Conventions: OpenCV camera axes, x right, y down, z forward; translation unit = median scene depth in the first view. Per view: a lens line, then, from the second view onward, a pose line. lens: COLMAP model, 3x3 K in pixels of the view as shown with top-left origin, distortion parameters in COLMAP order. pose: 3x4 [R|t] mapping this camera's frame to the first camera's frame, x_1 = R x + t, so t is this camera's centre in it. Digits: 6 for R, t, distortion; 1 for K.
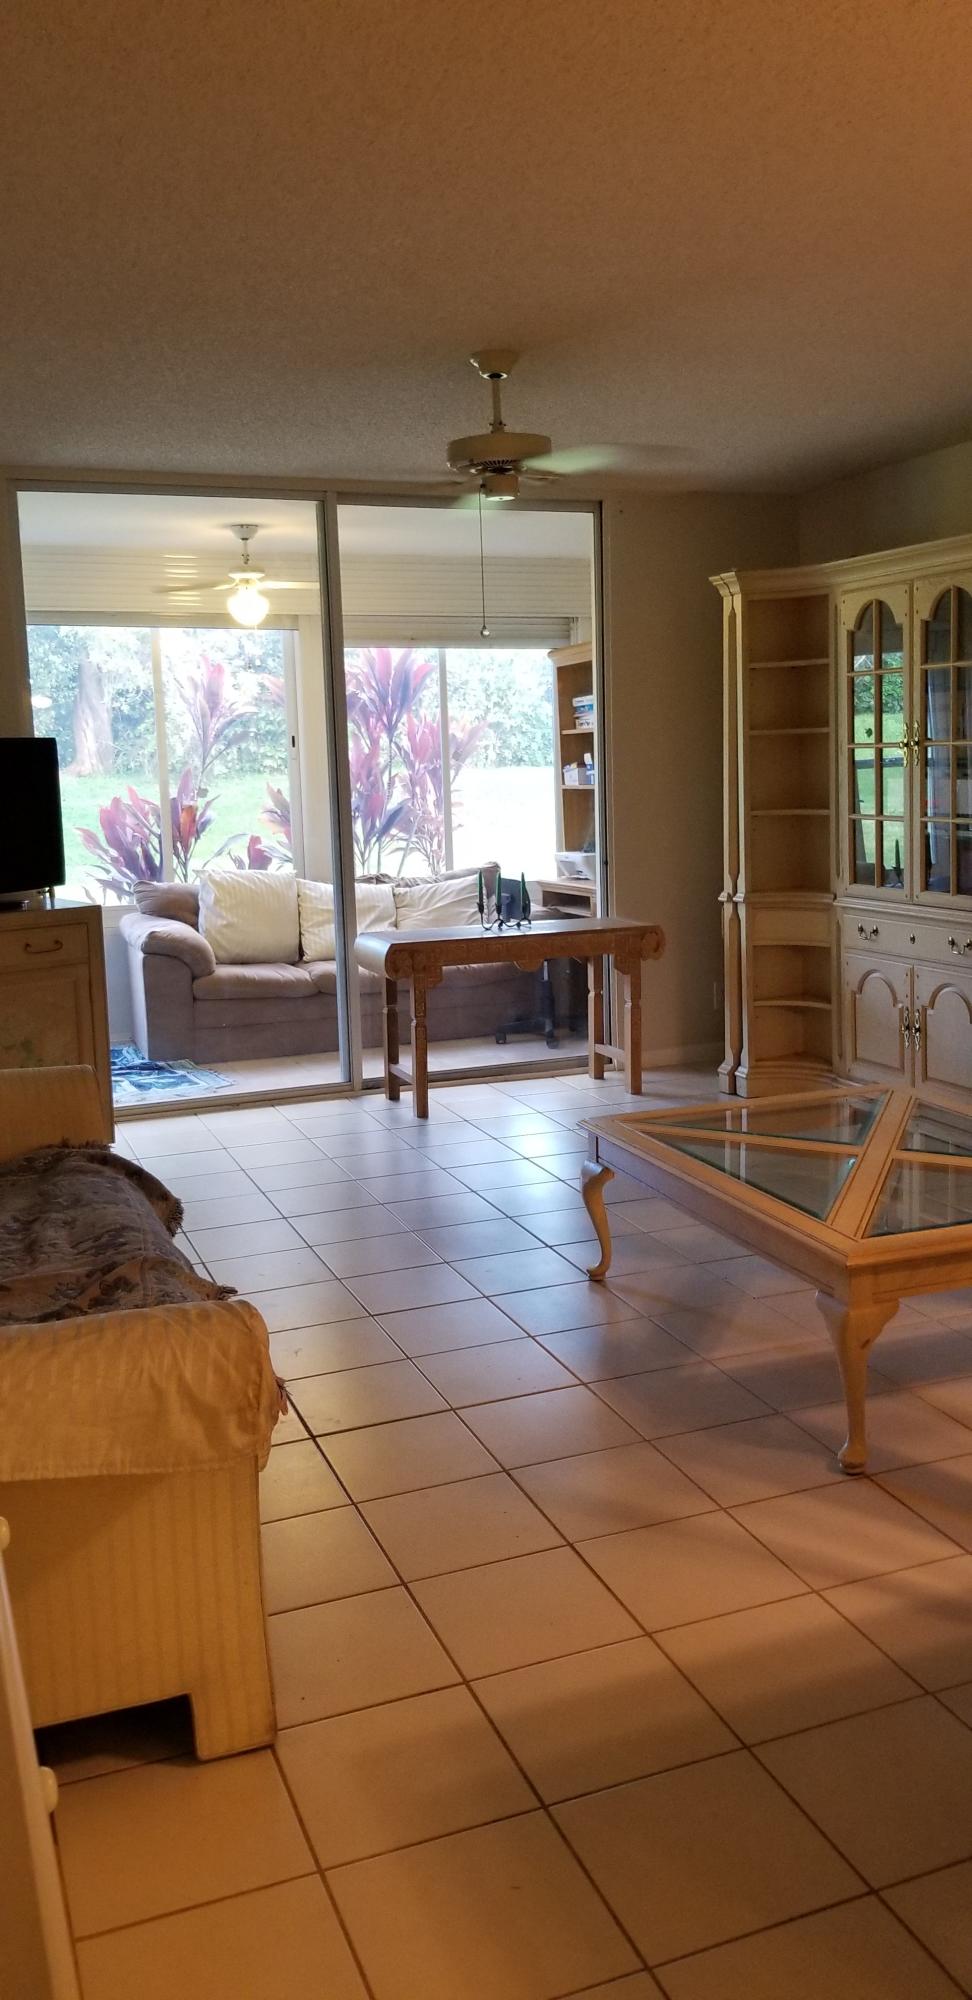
lens RADIAL K [[1597.7, 0, 484.1], [0, 1597.7, 981.4], [0, 0, 1]] dist [0.036237, -0.001531]
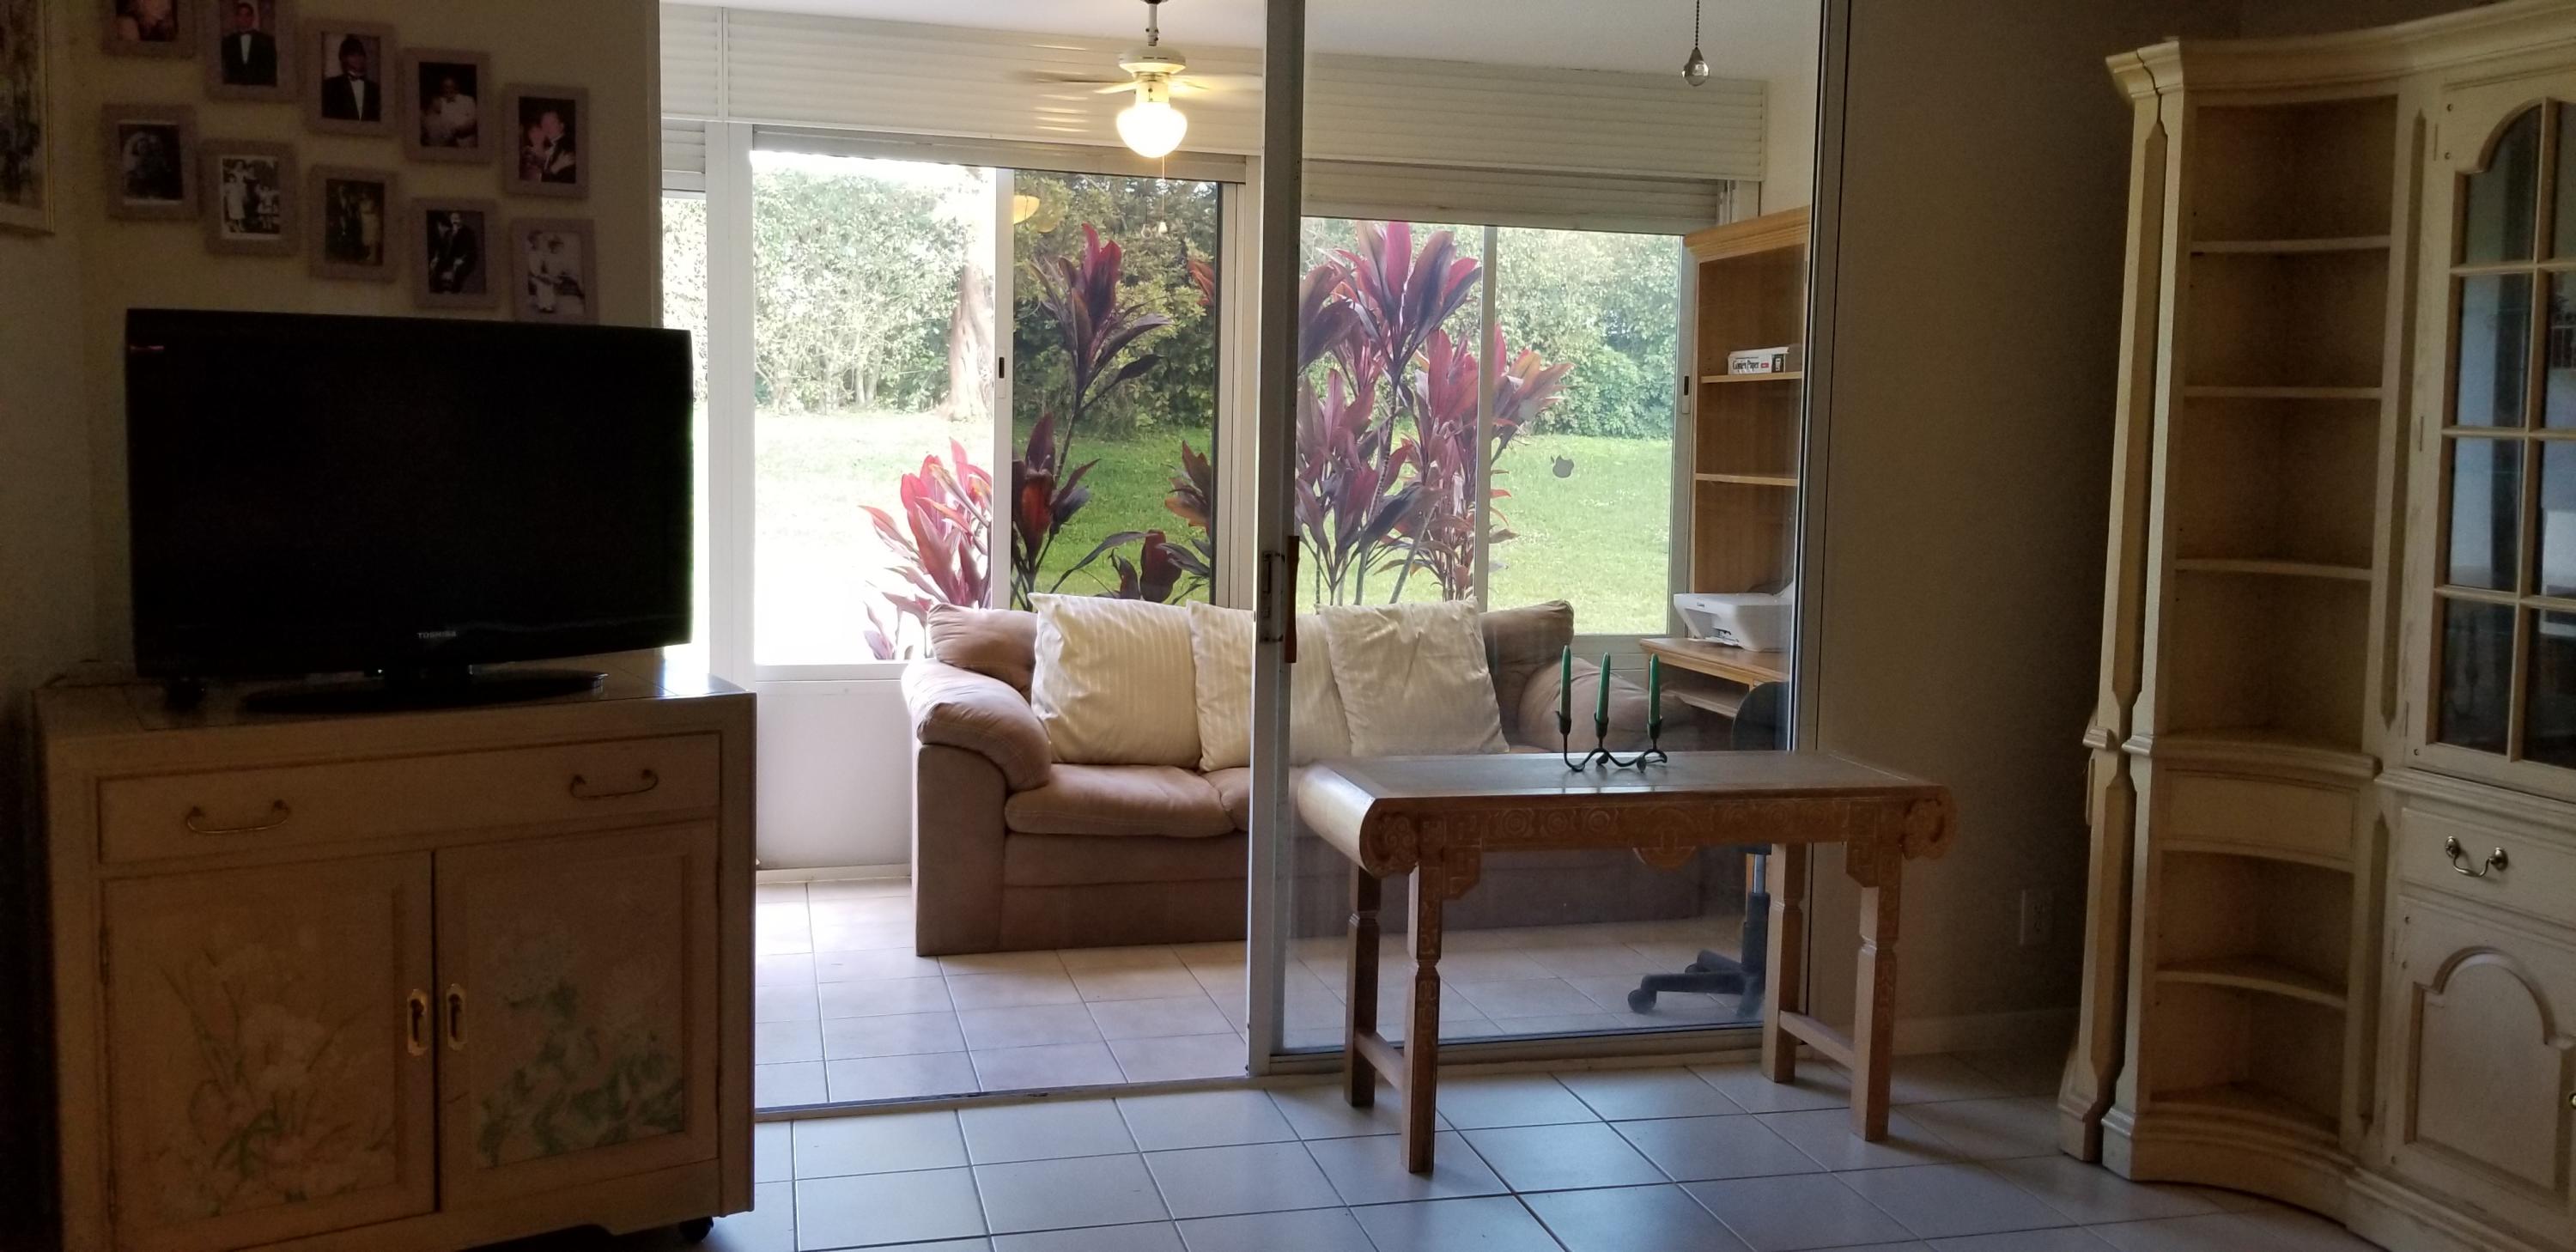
lens RADIAL K [[2050.8, 0, 1269.1], [0, 2050.8, 573.3], [0, 0, 1]] dist [0.001811, -0.060118]
pose [[0.992578, 0.057627, -0.107091, -0.029123], [-0.064188, 0.996200, -0.058860, -0.051977], [0.103292, 0.065297, 0.992505, 0.394095]]
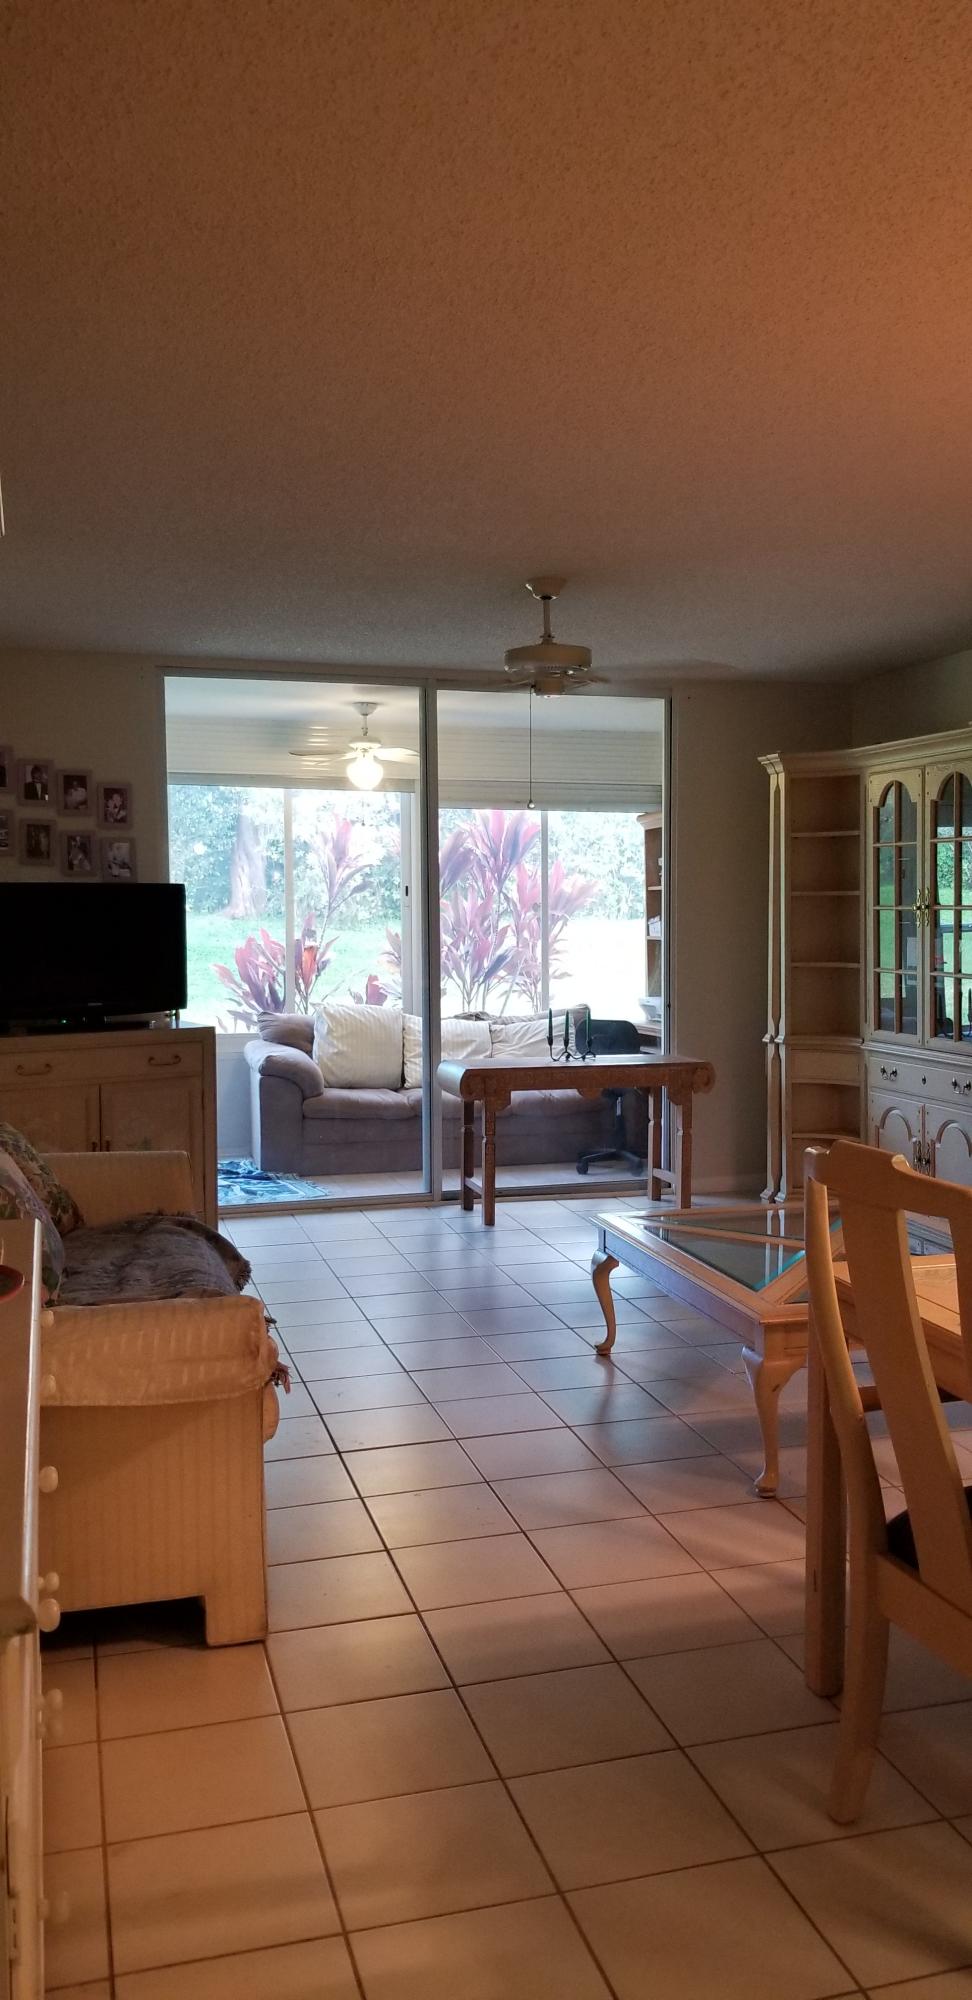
lens RADIAL K [[1597.7, 0, 503.3], [0, 1597.7, 1012.8], [0, 0, 1]] dist [0.036237, -0.001531]
pose [[0.996066, 0.031250, -0.082924, 0.060327], [-0.037313, 0.996663, -0.072597, 0.017551], [0.080379, 0.075405, 0.993908, -0.129396]]
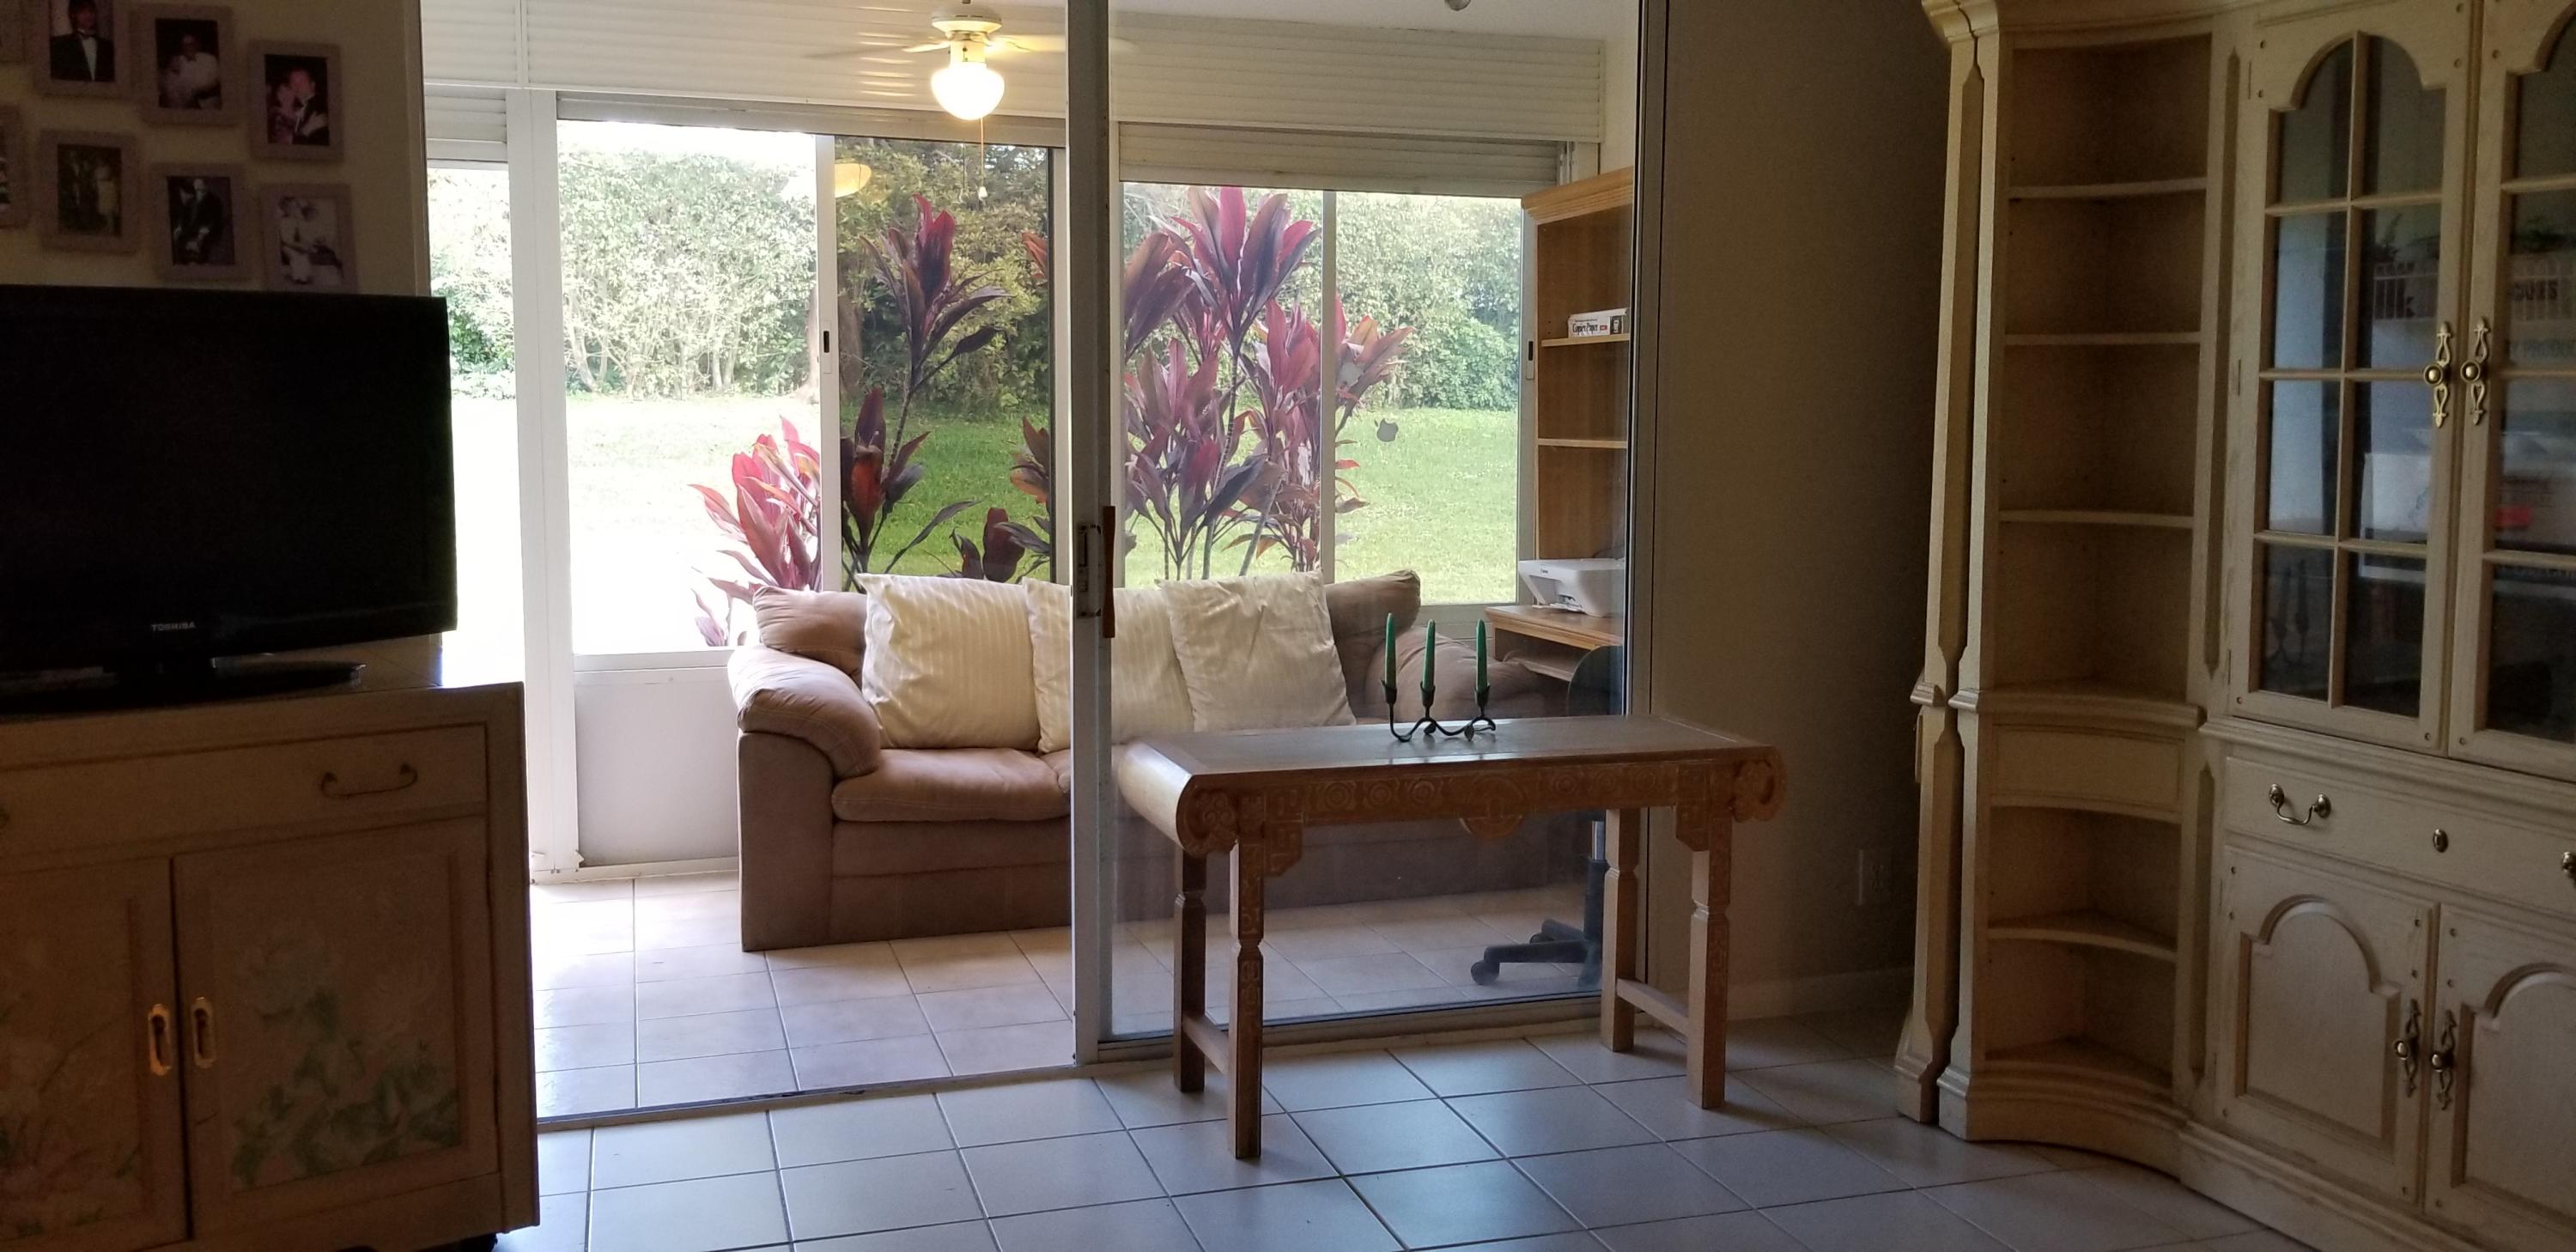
lens RADIAL K [[2050.8, 0, 1265.7], [0, 2050.8, 581.5], [0, 0, 1]] dist [0.001811, -0.060118]
pose [[0.998000, 0.037472, -0.050915, -0.010363], [-0.039918, 0.998054, -0.047913, -0.051279], [0.049020, 0.049850, 0.997553, 0.417094]]
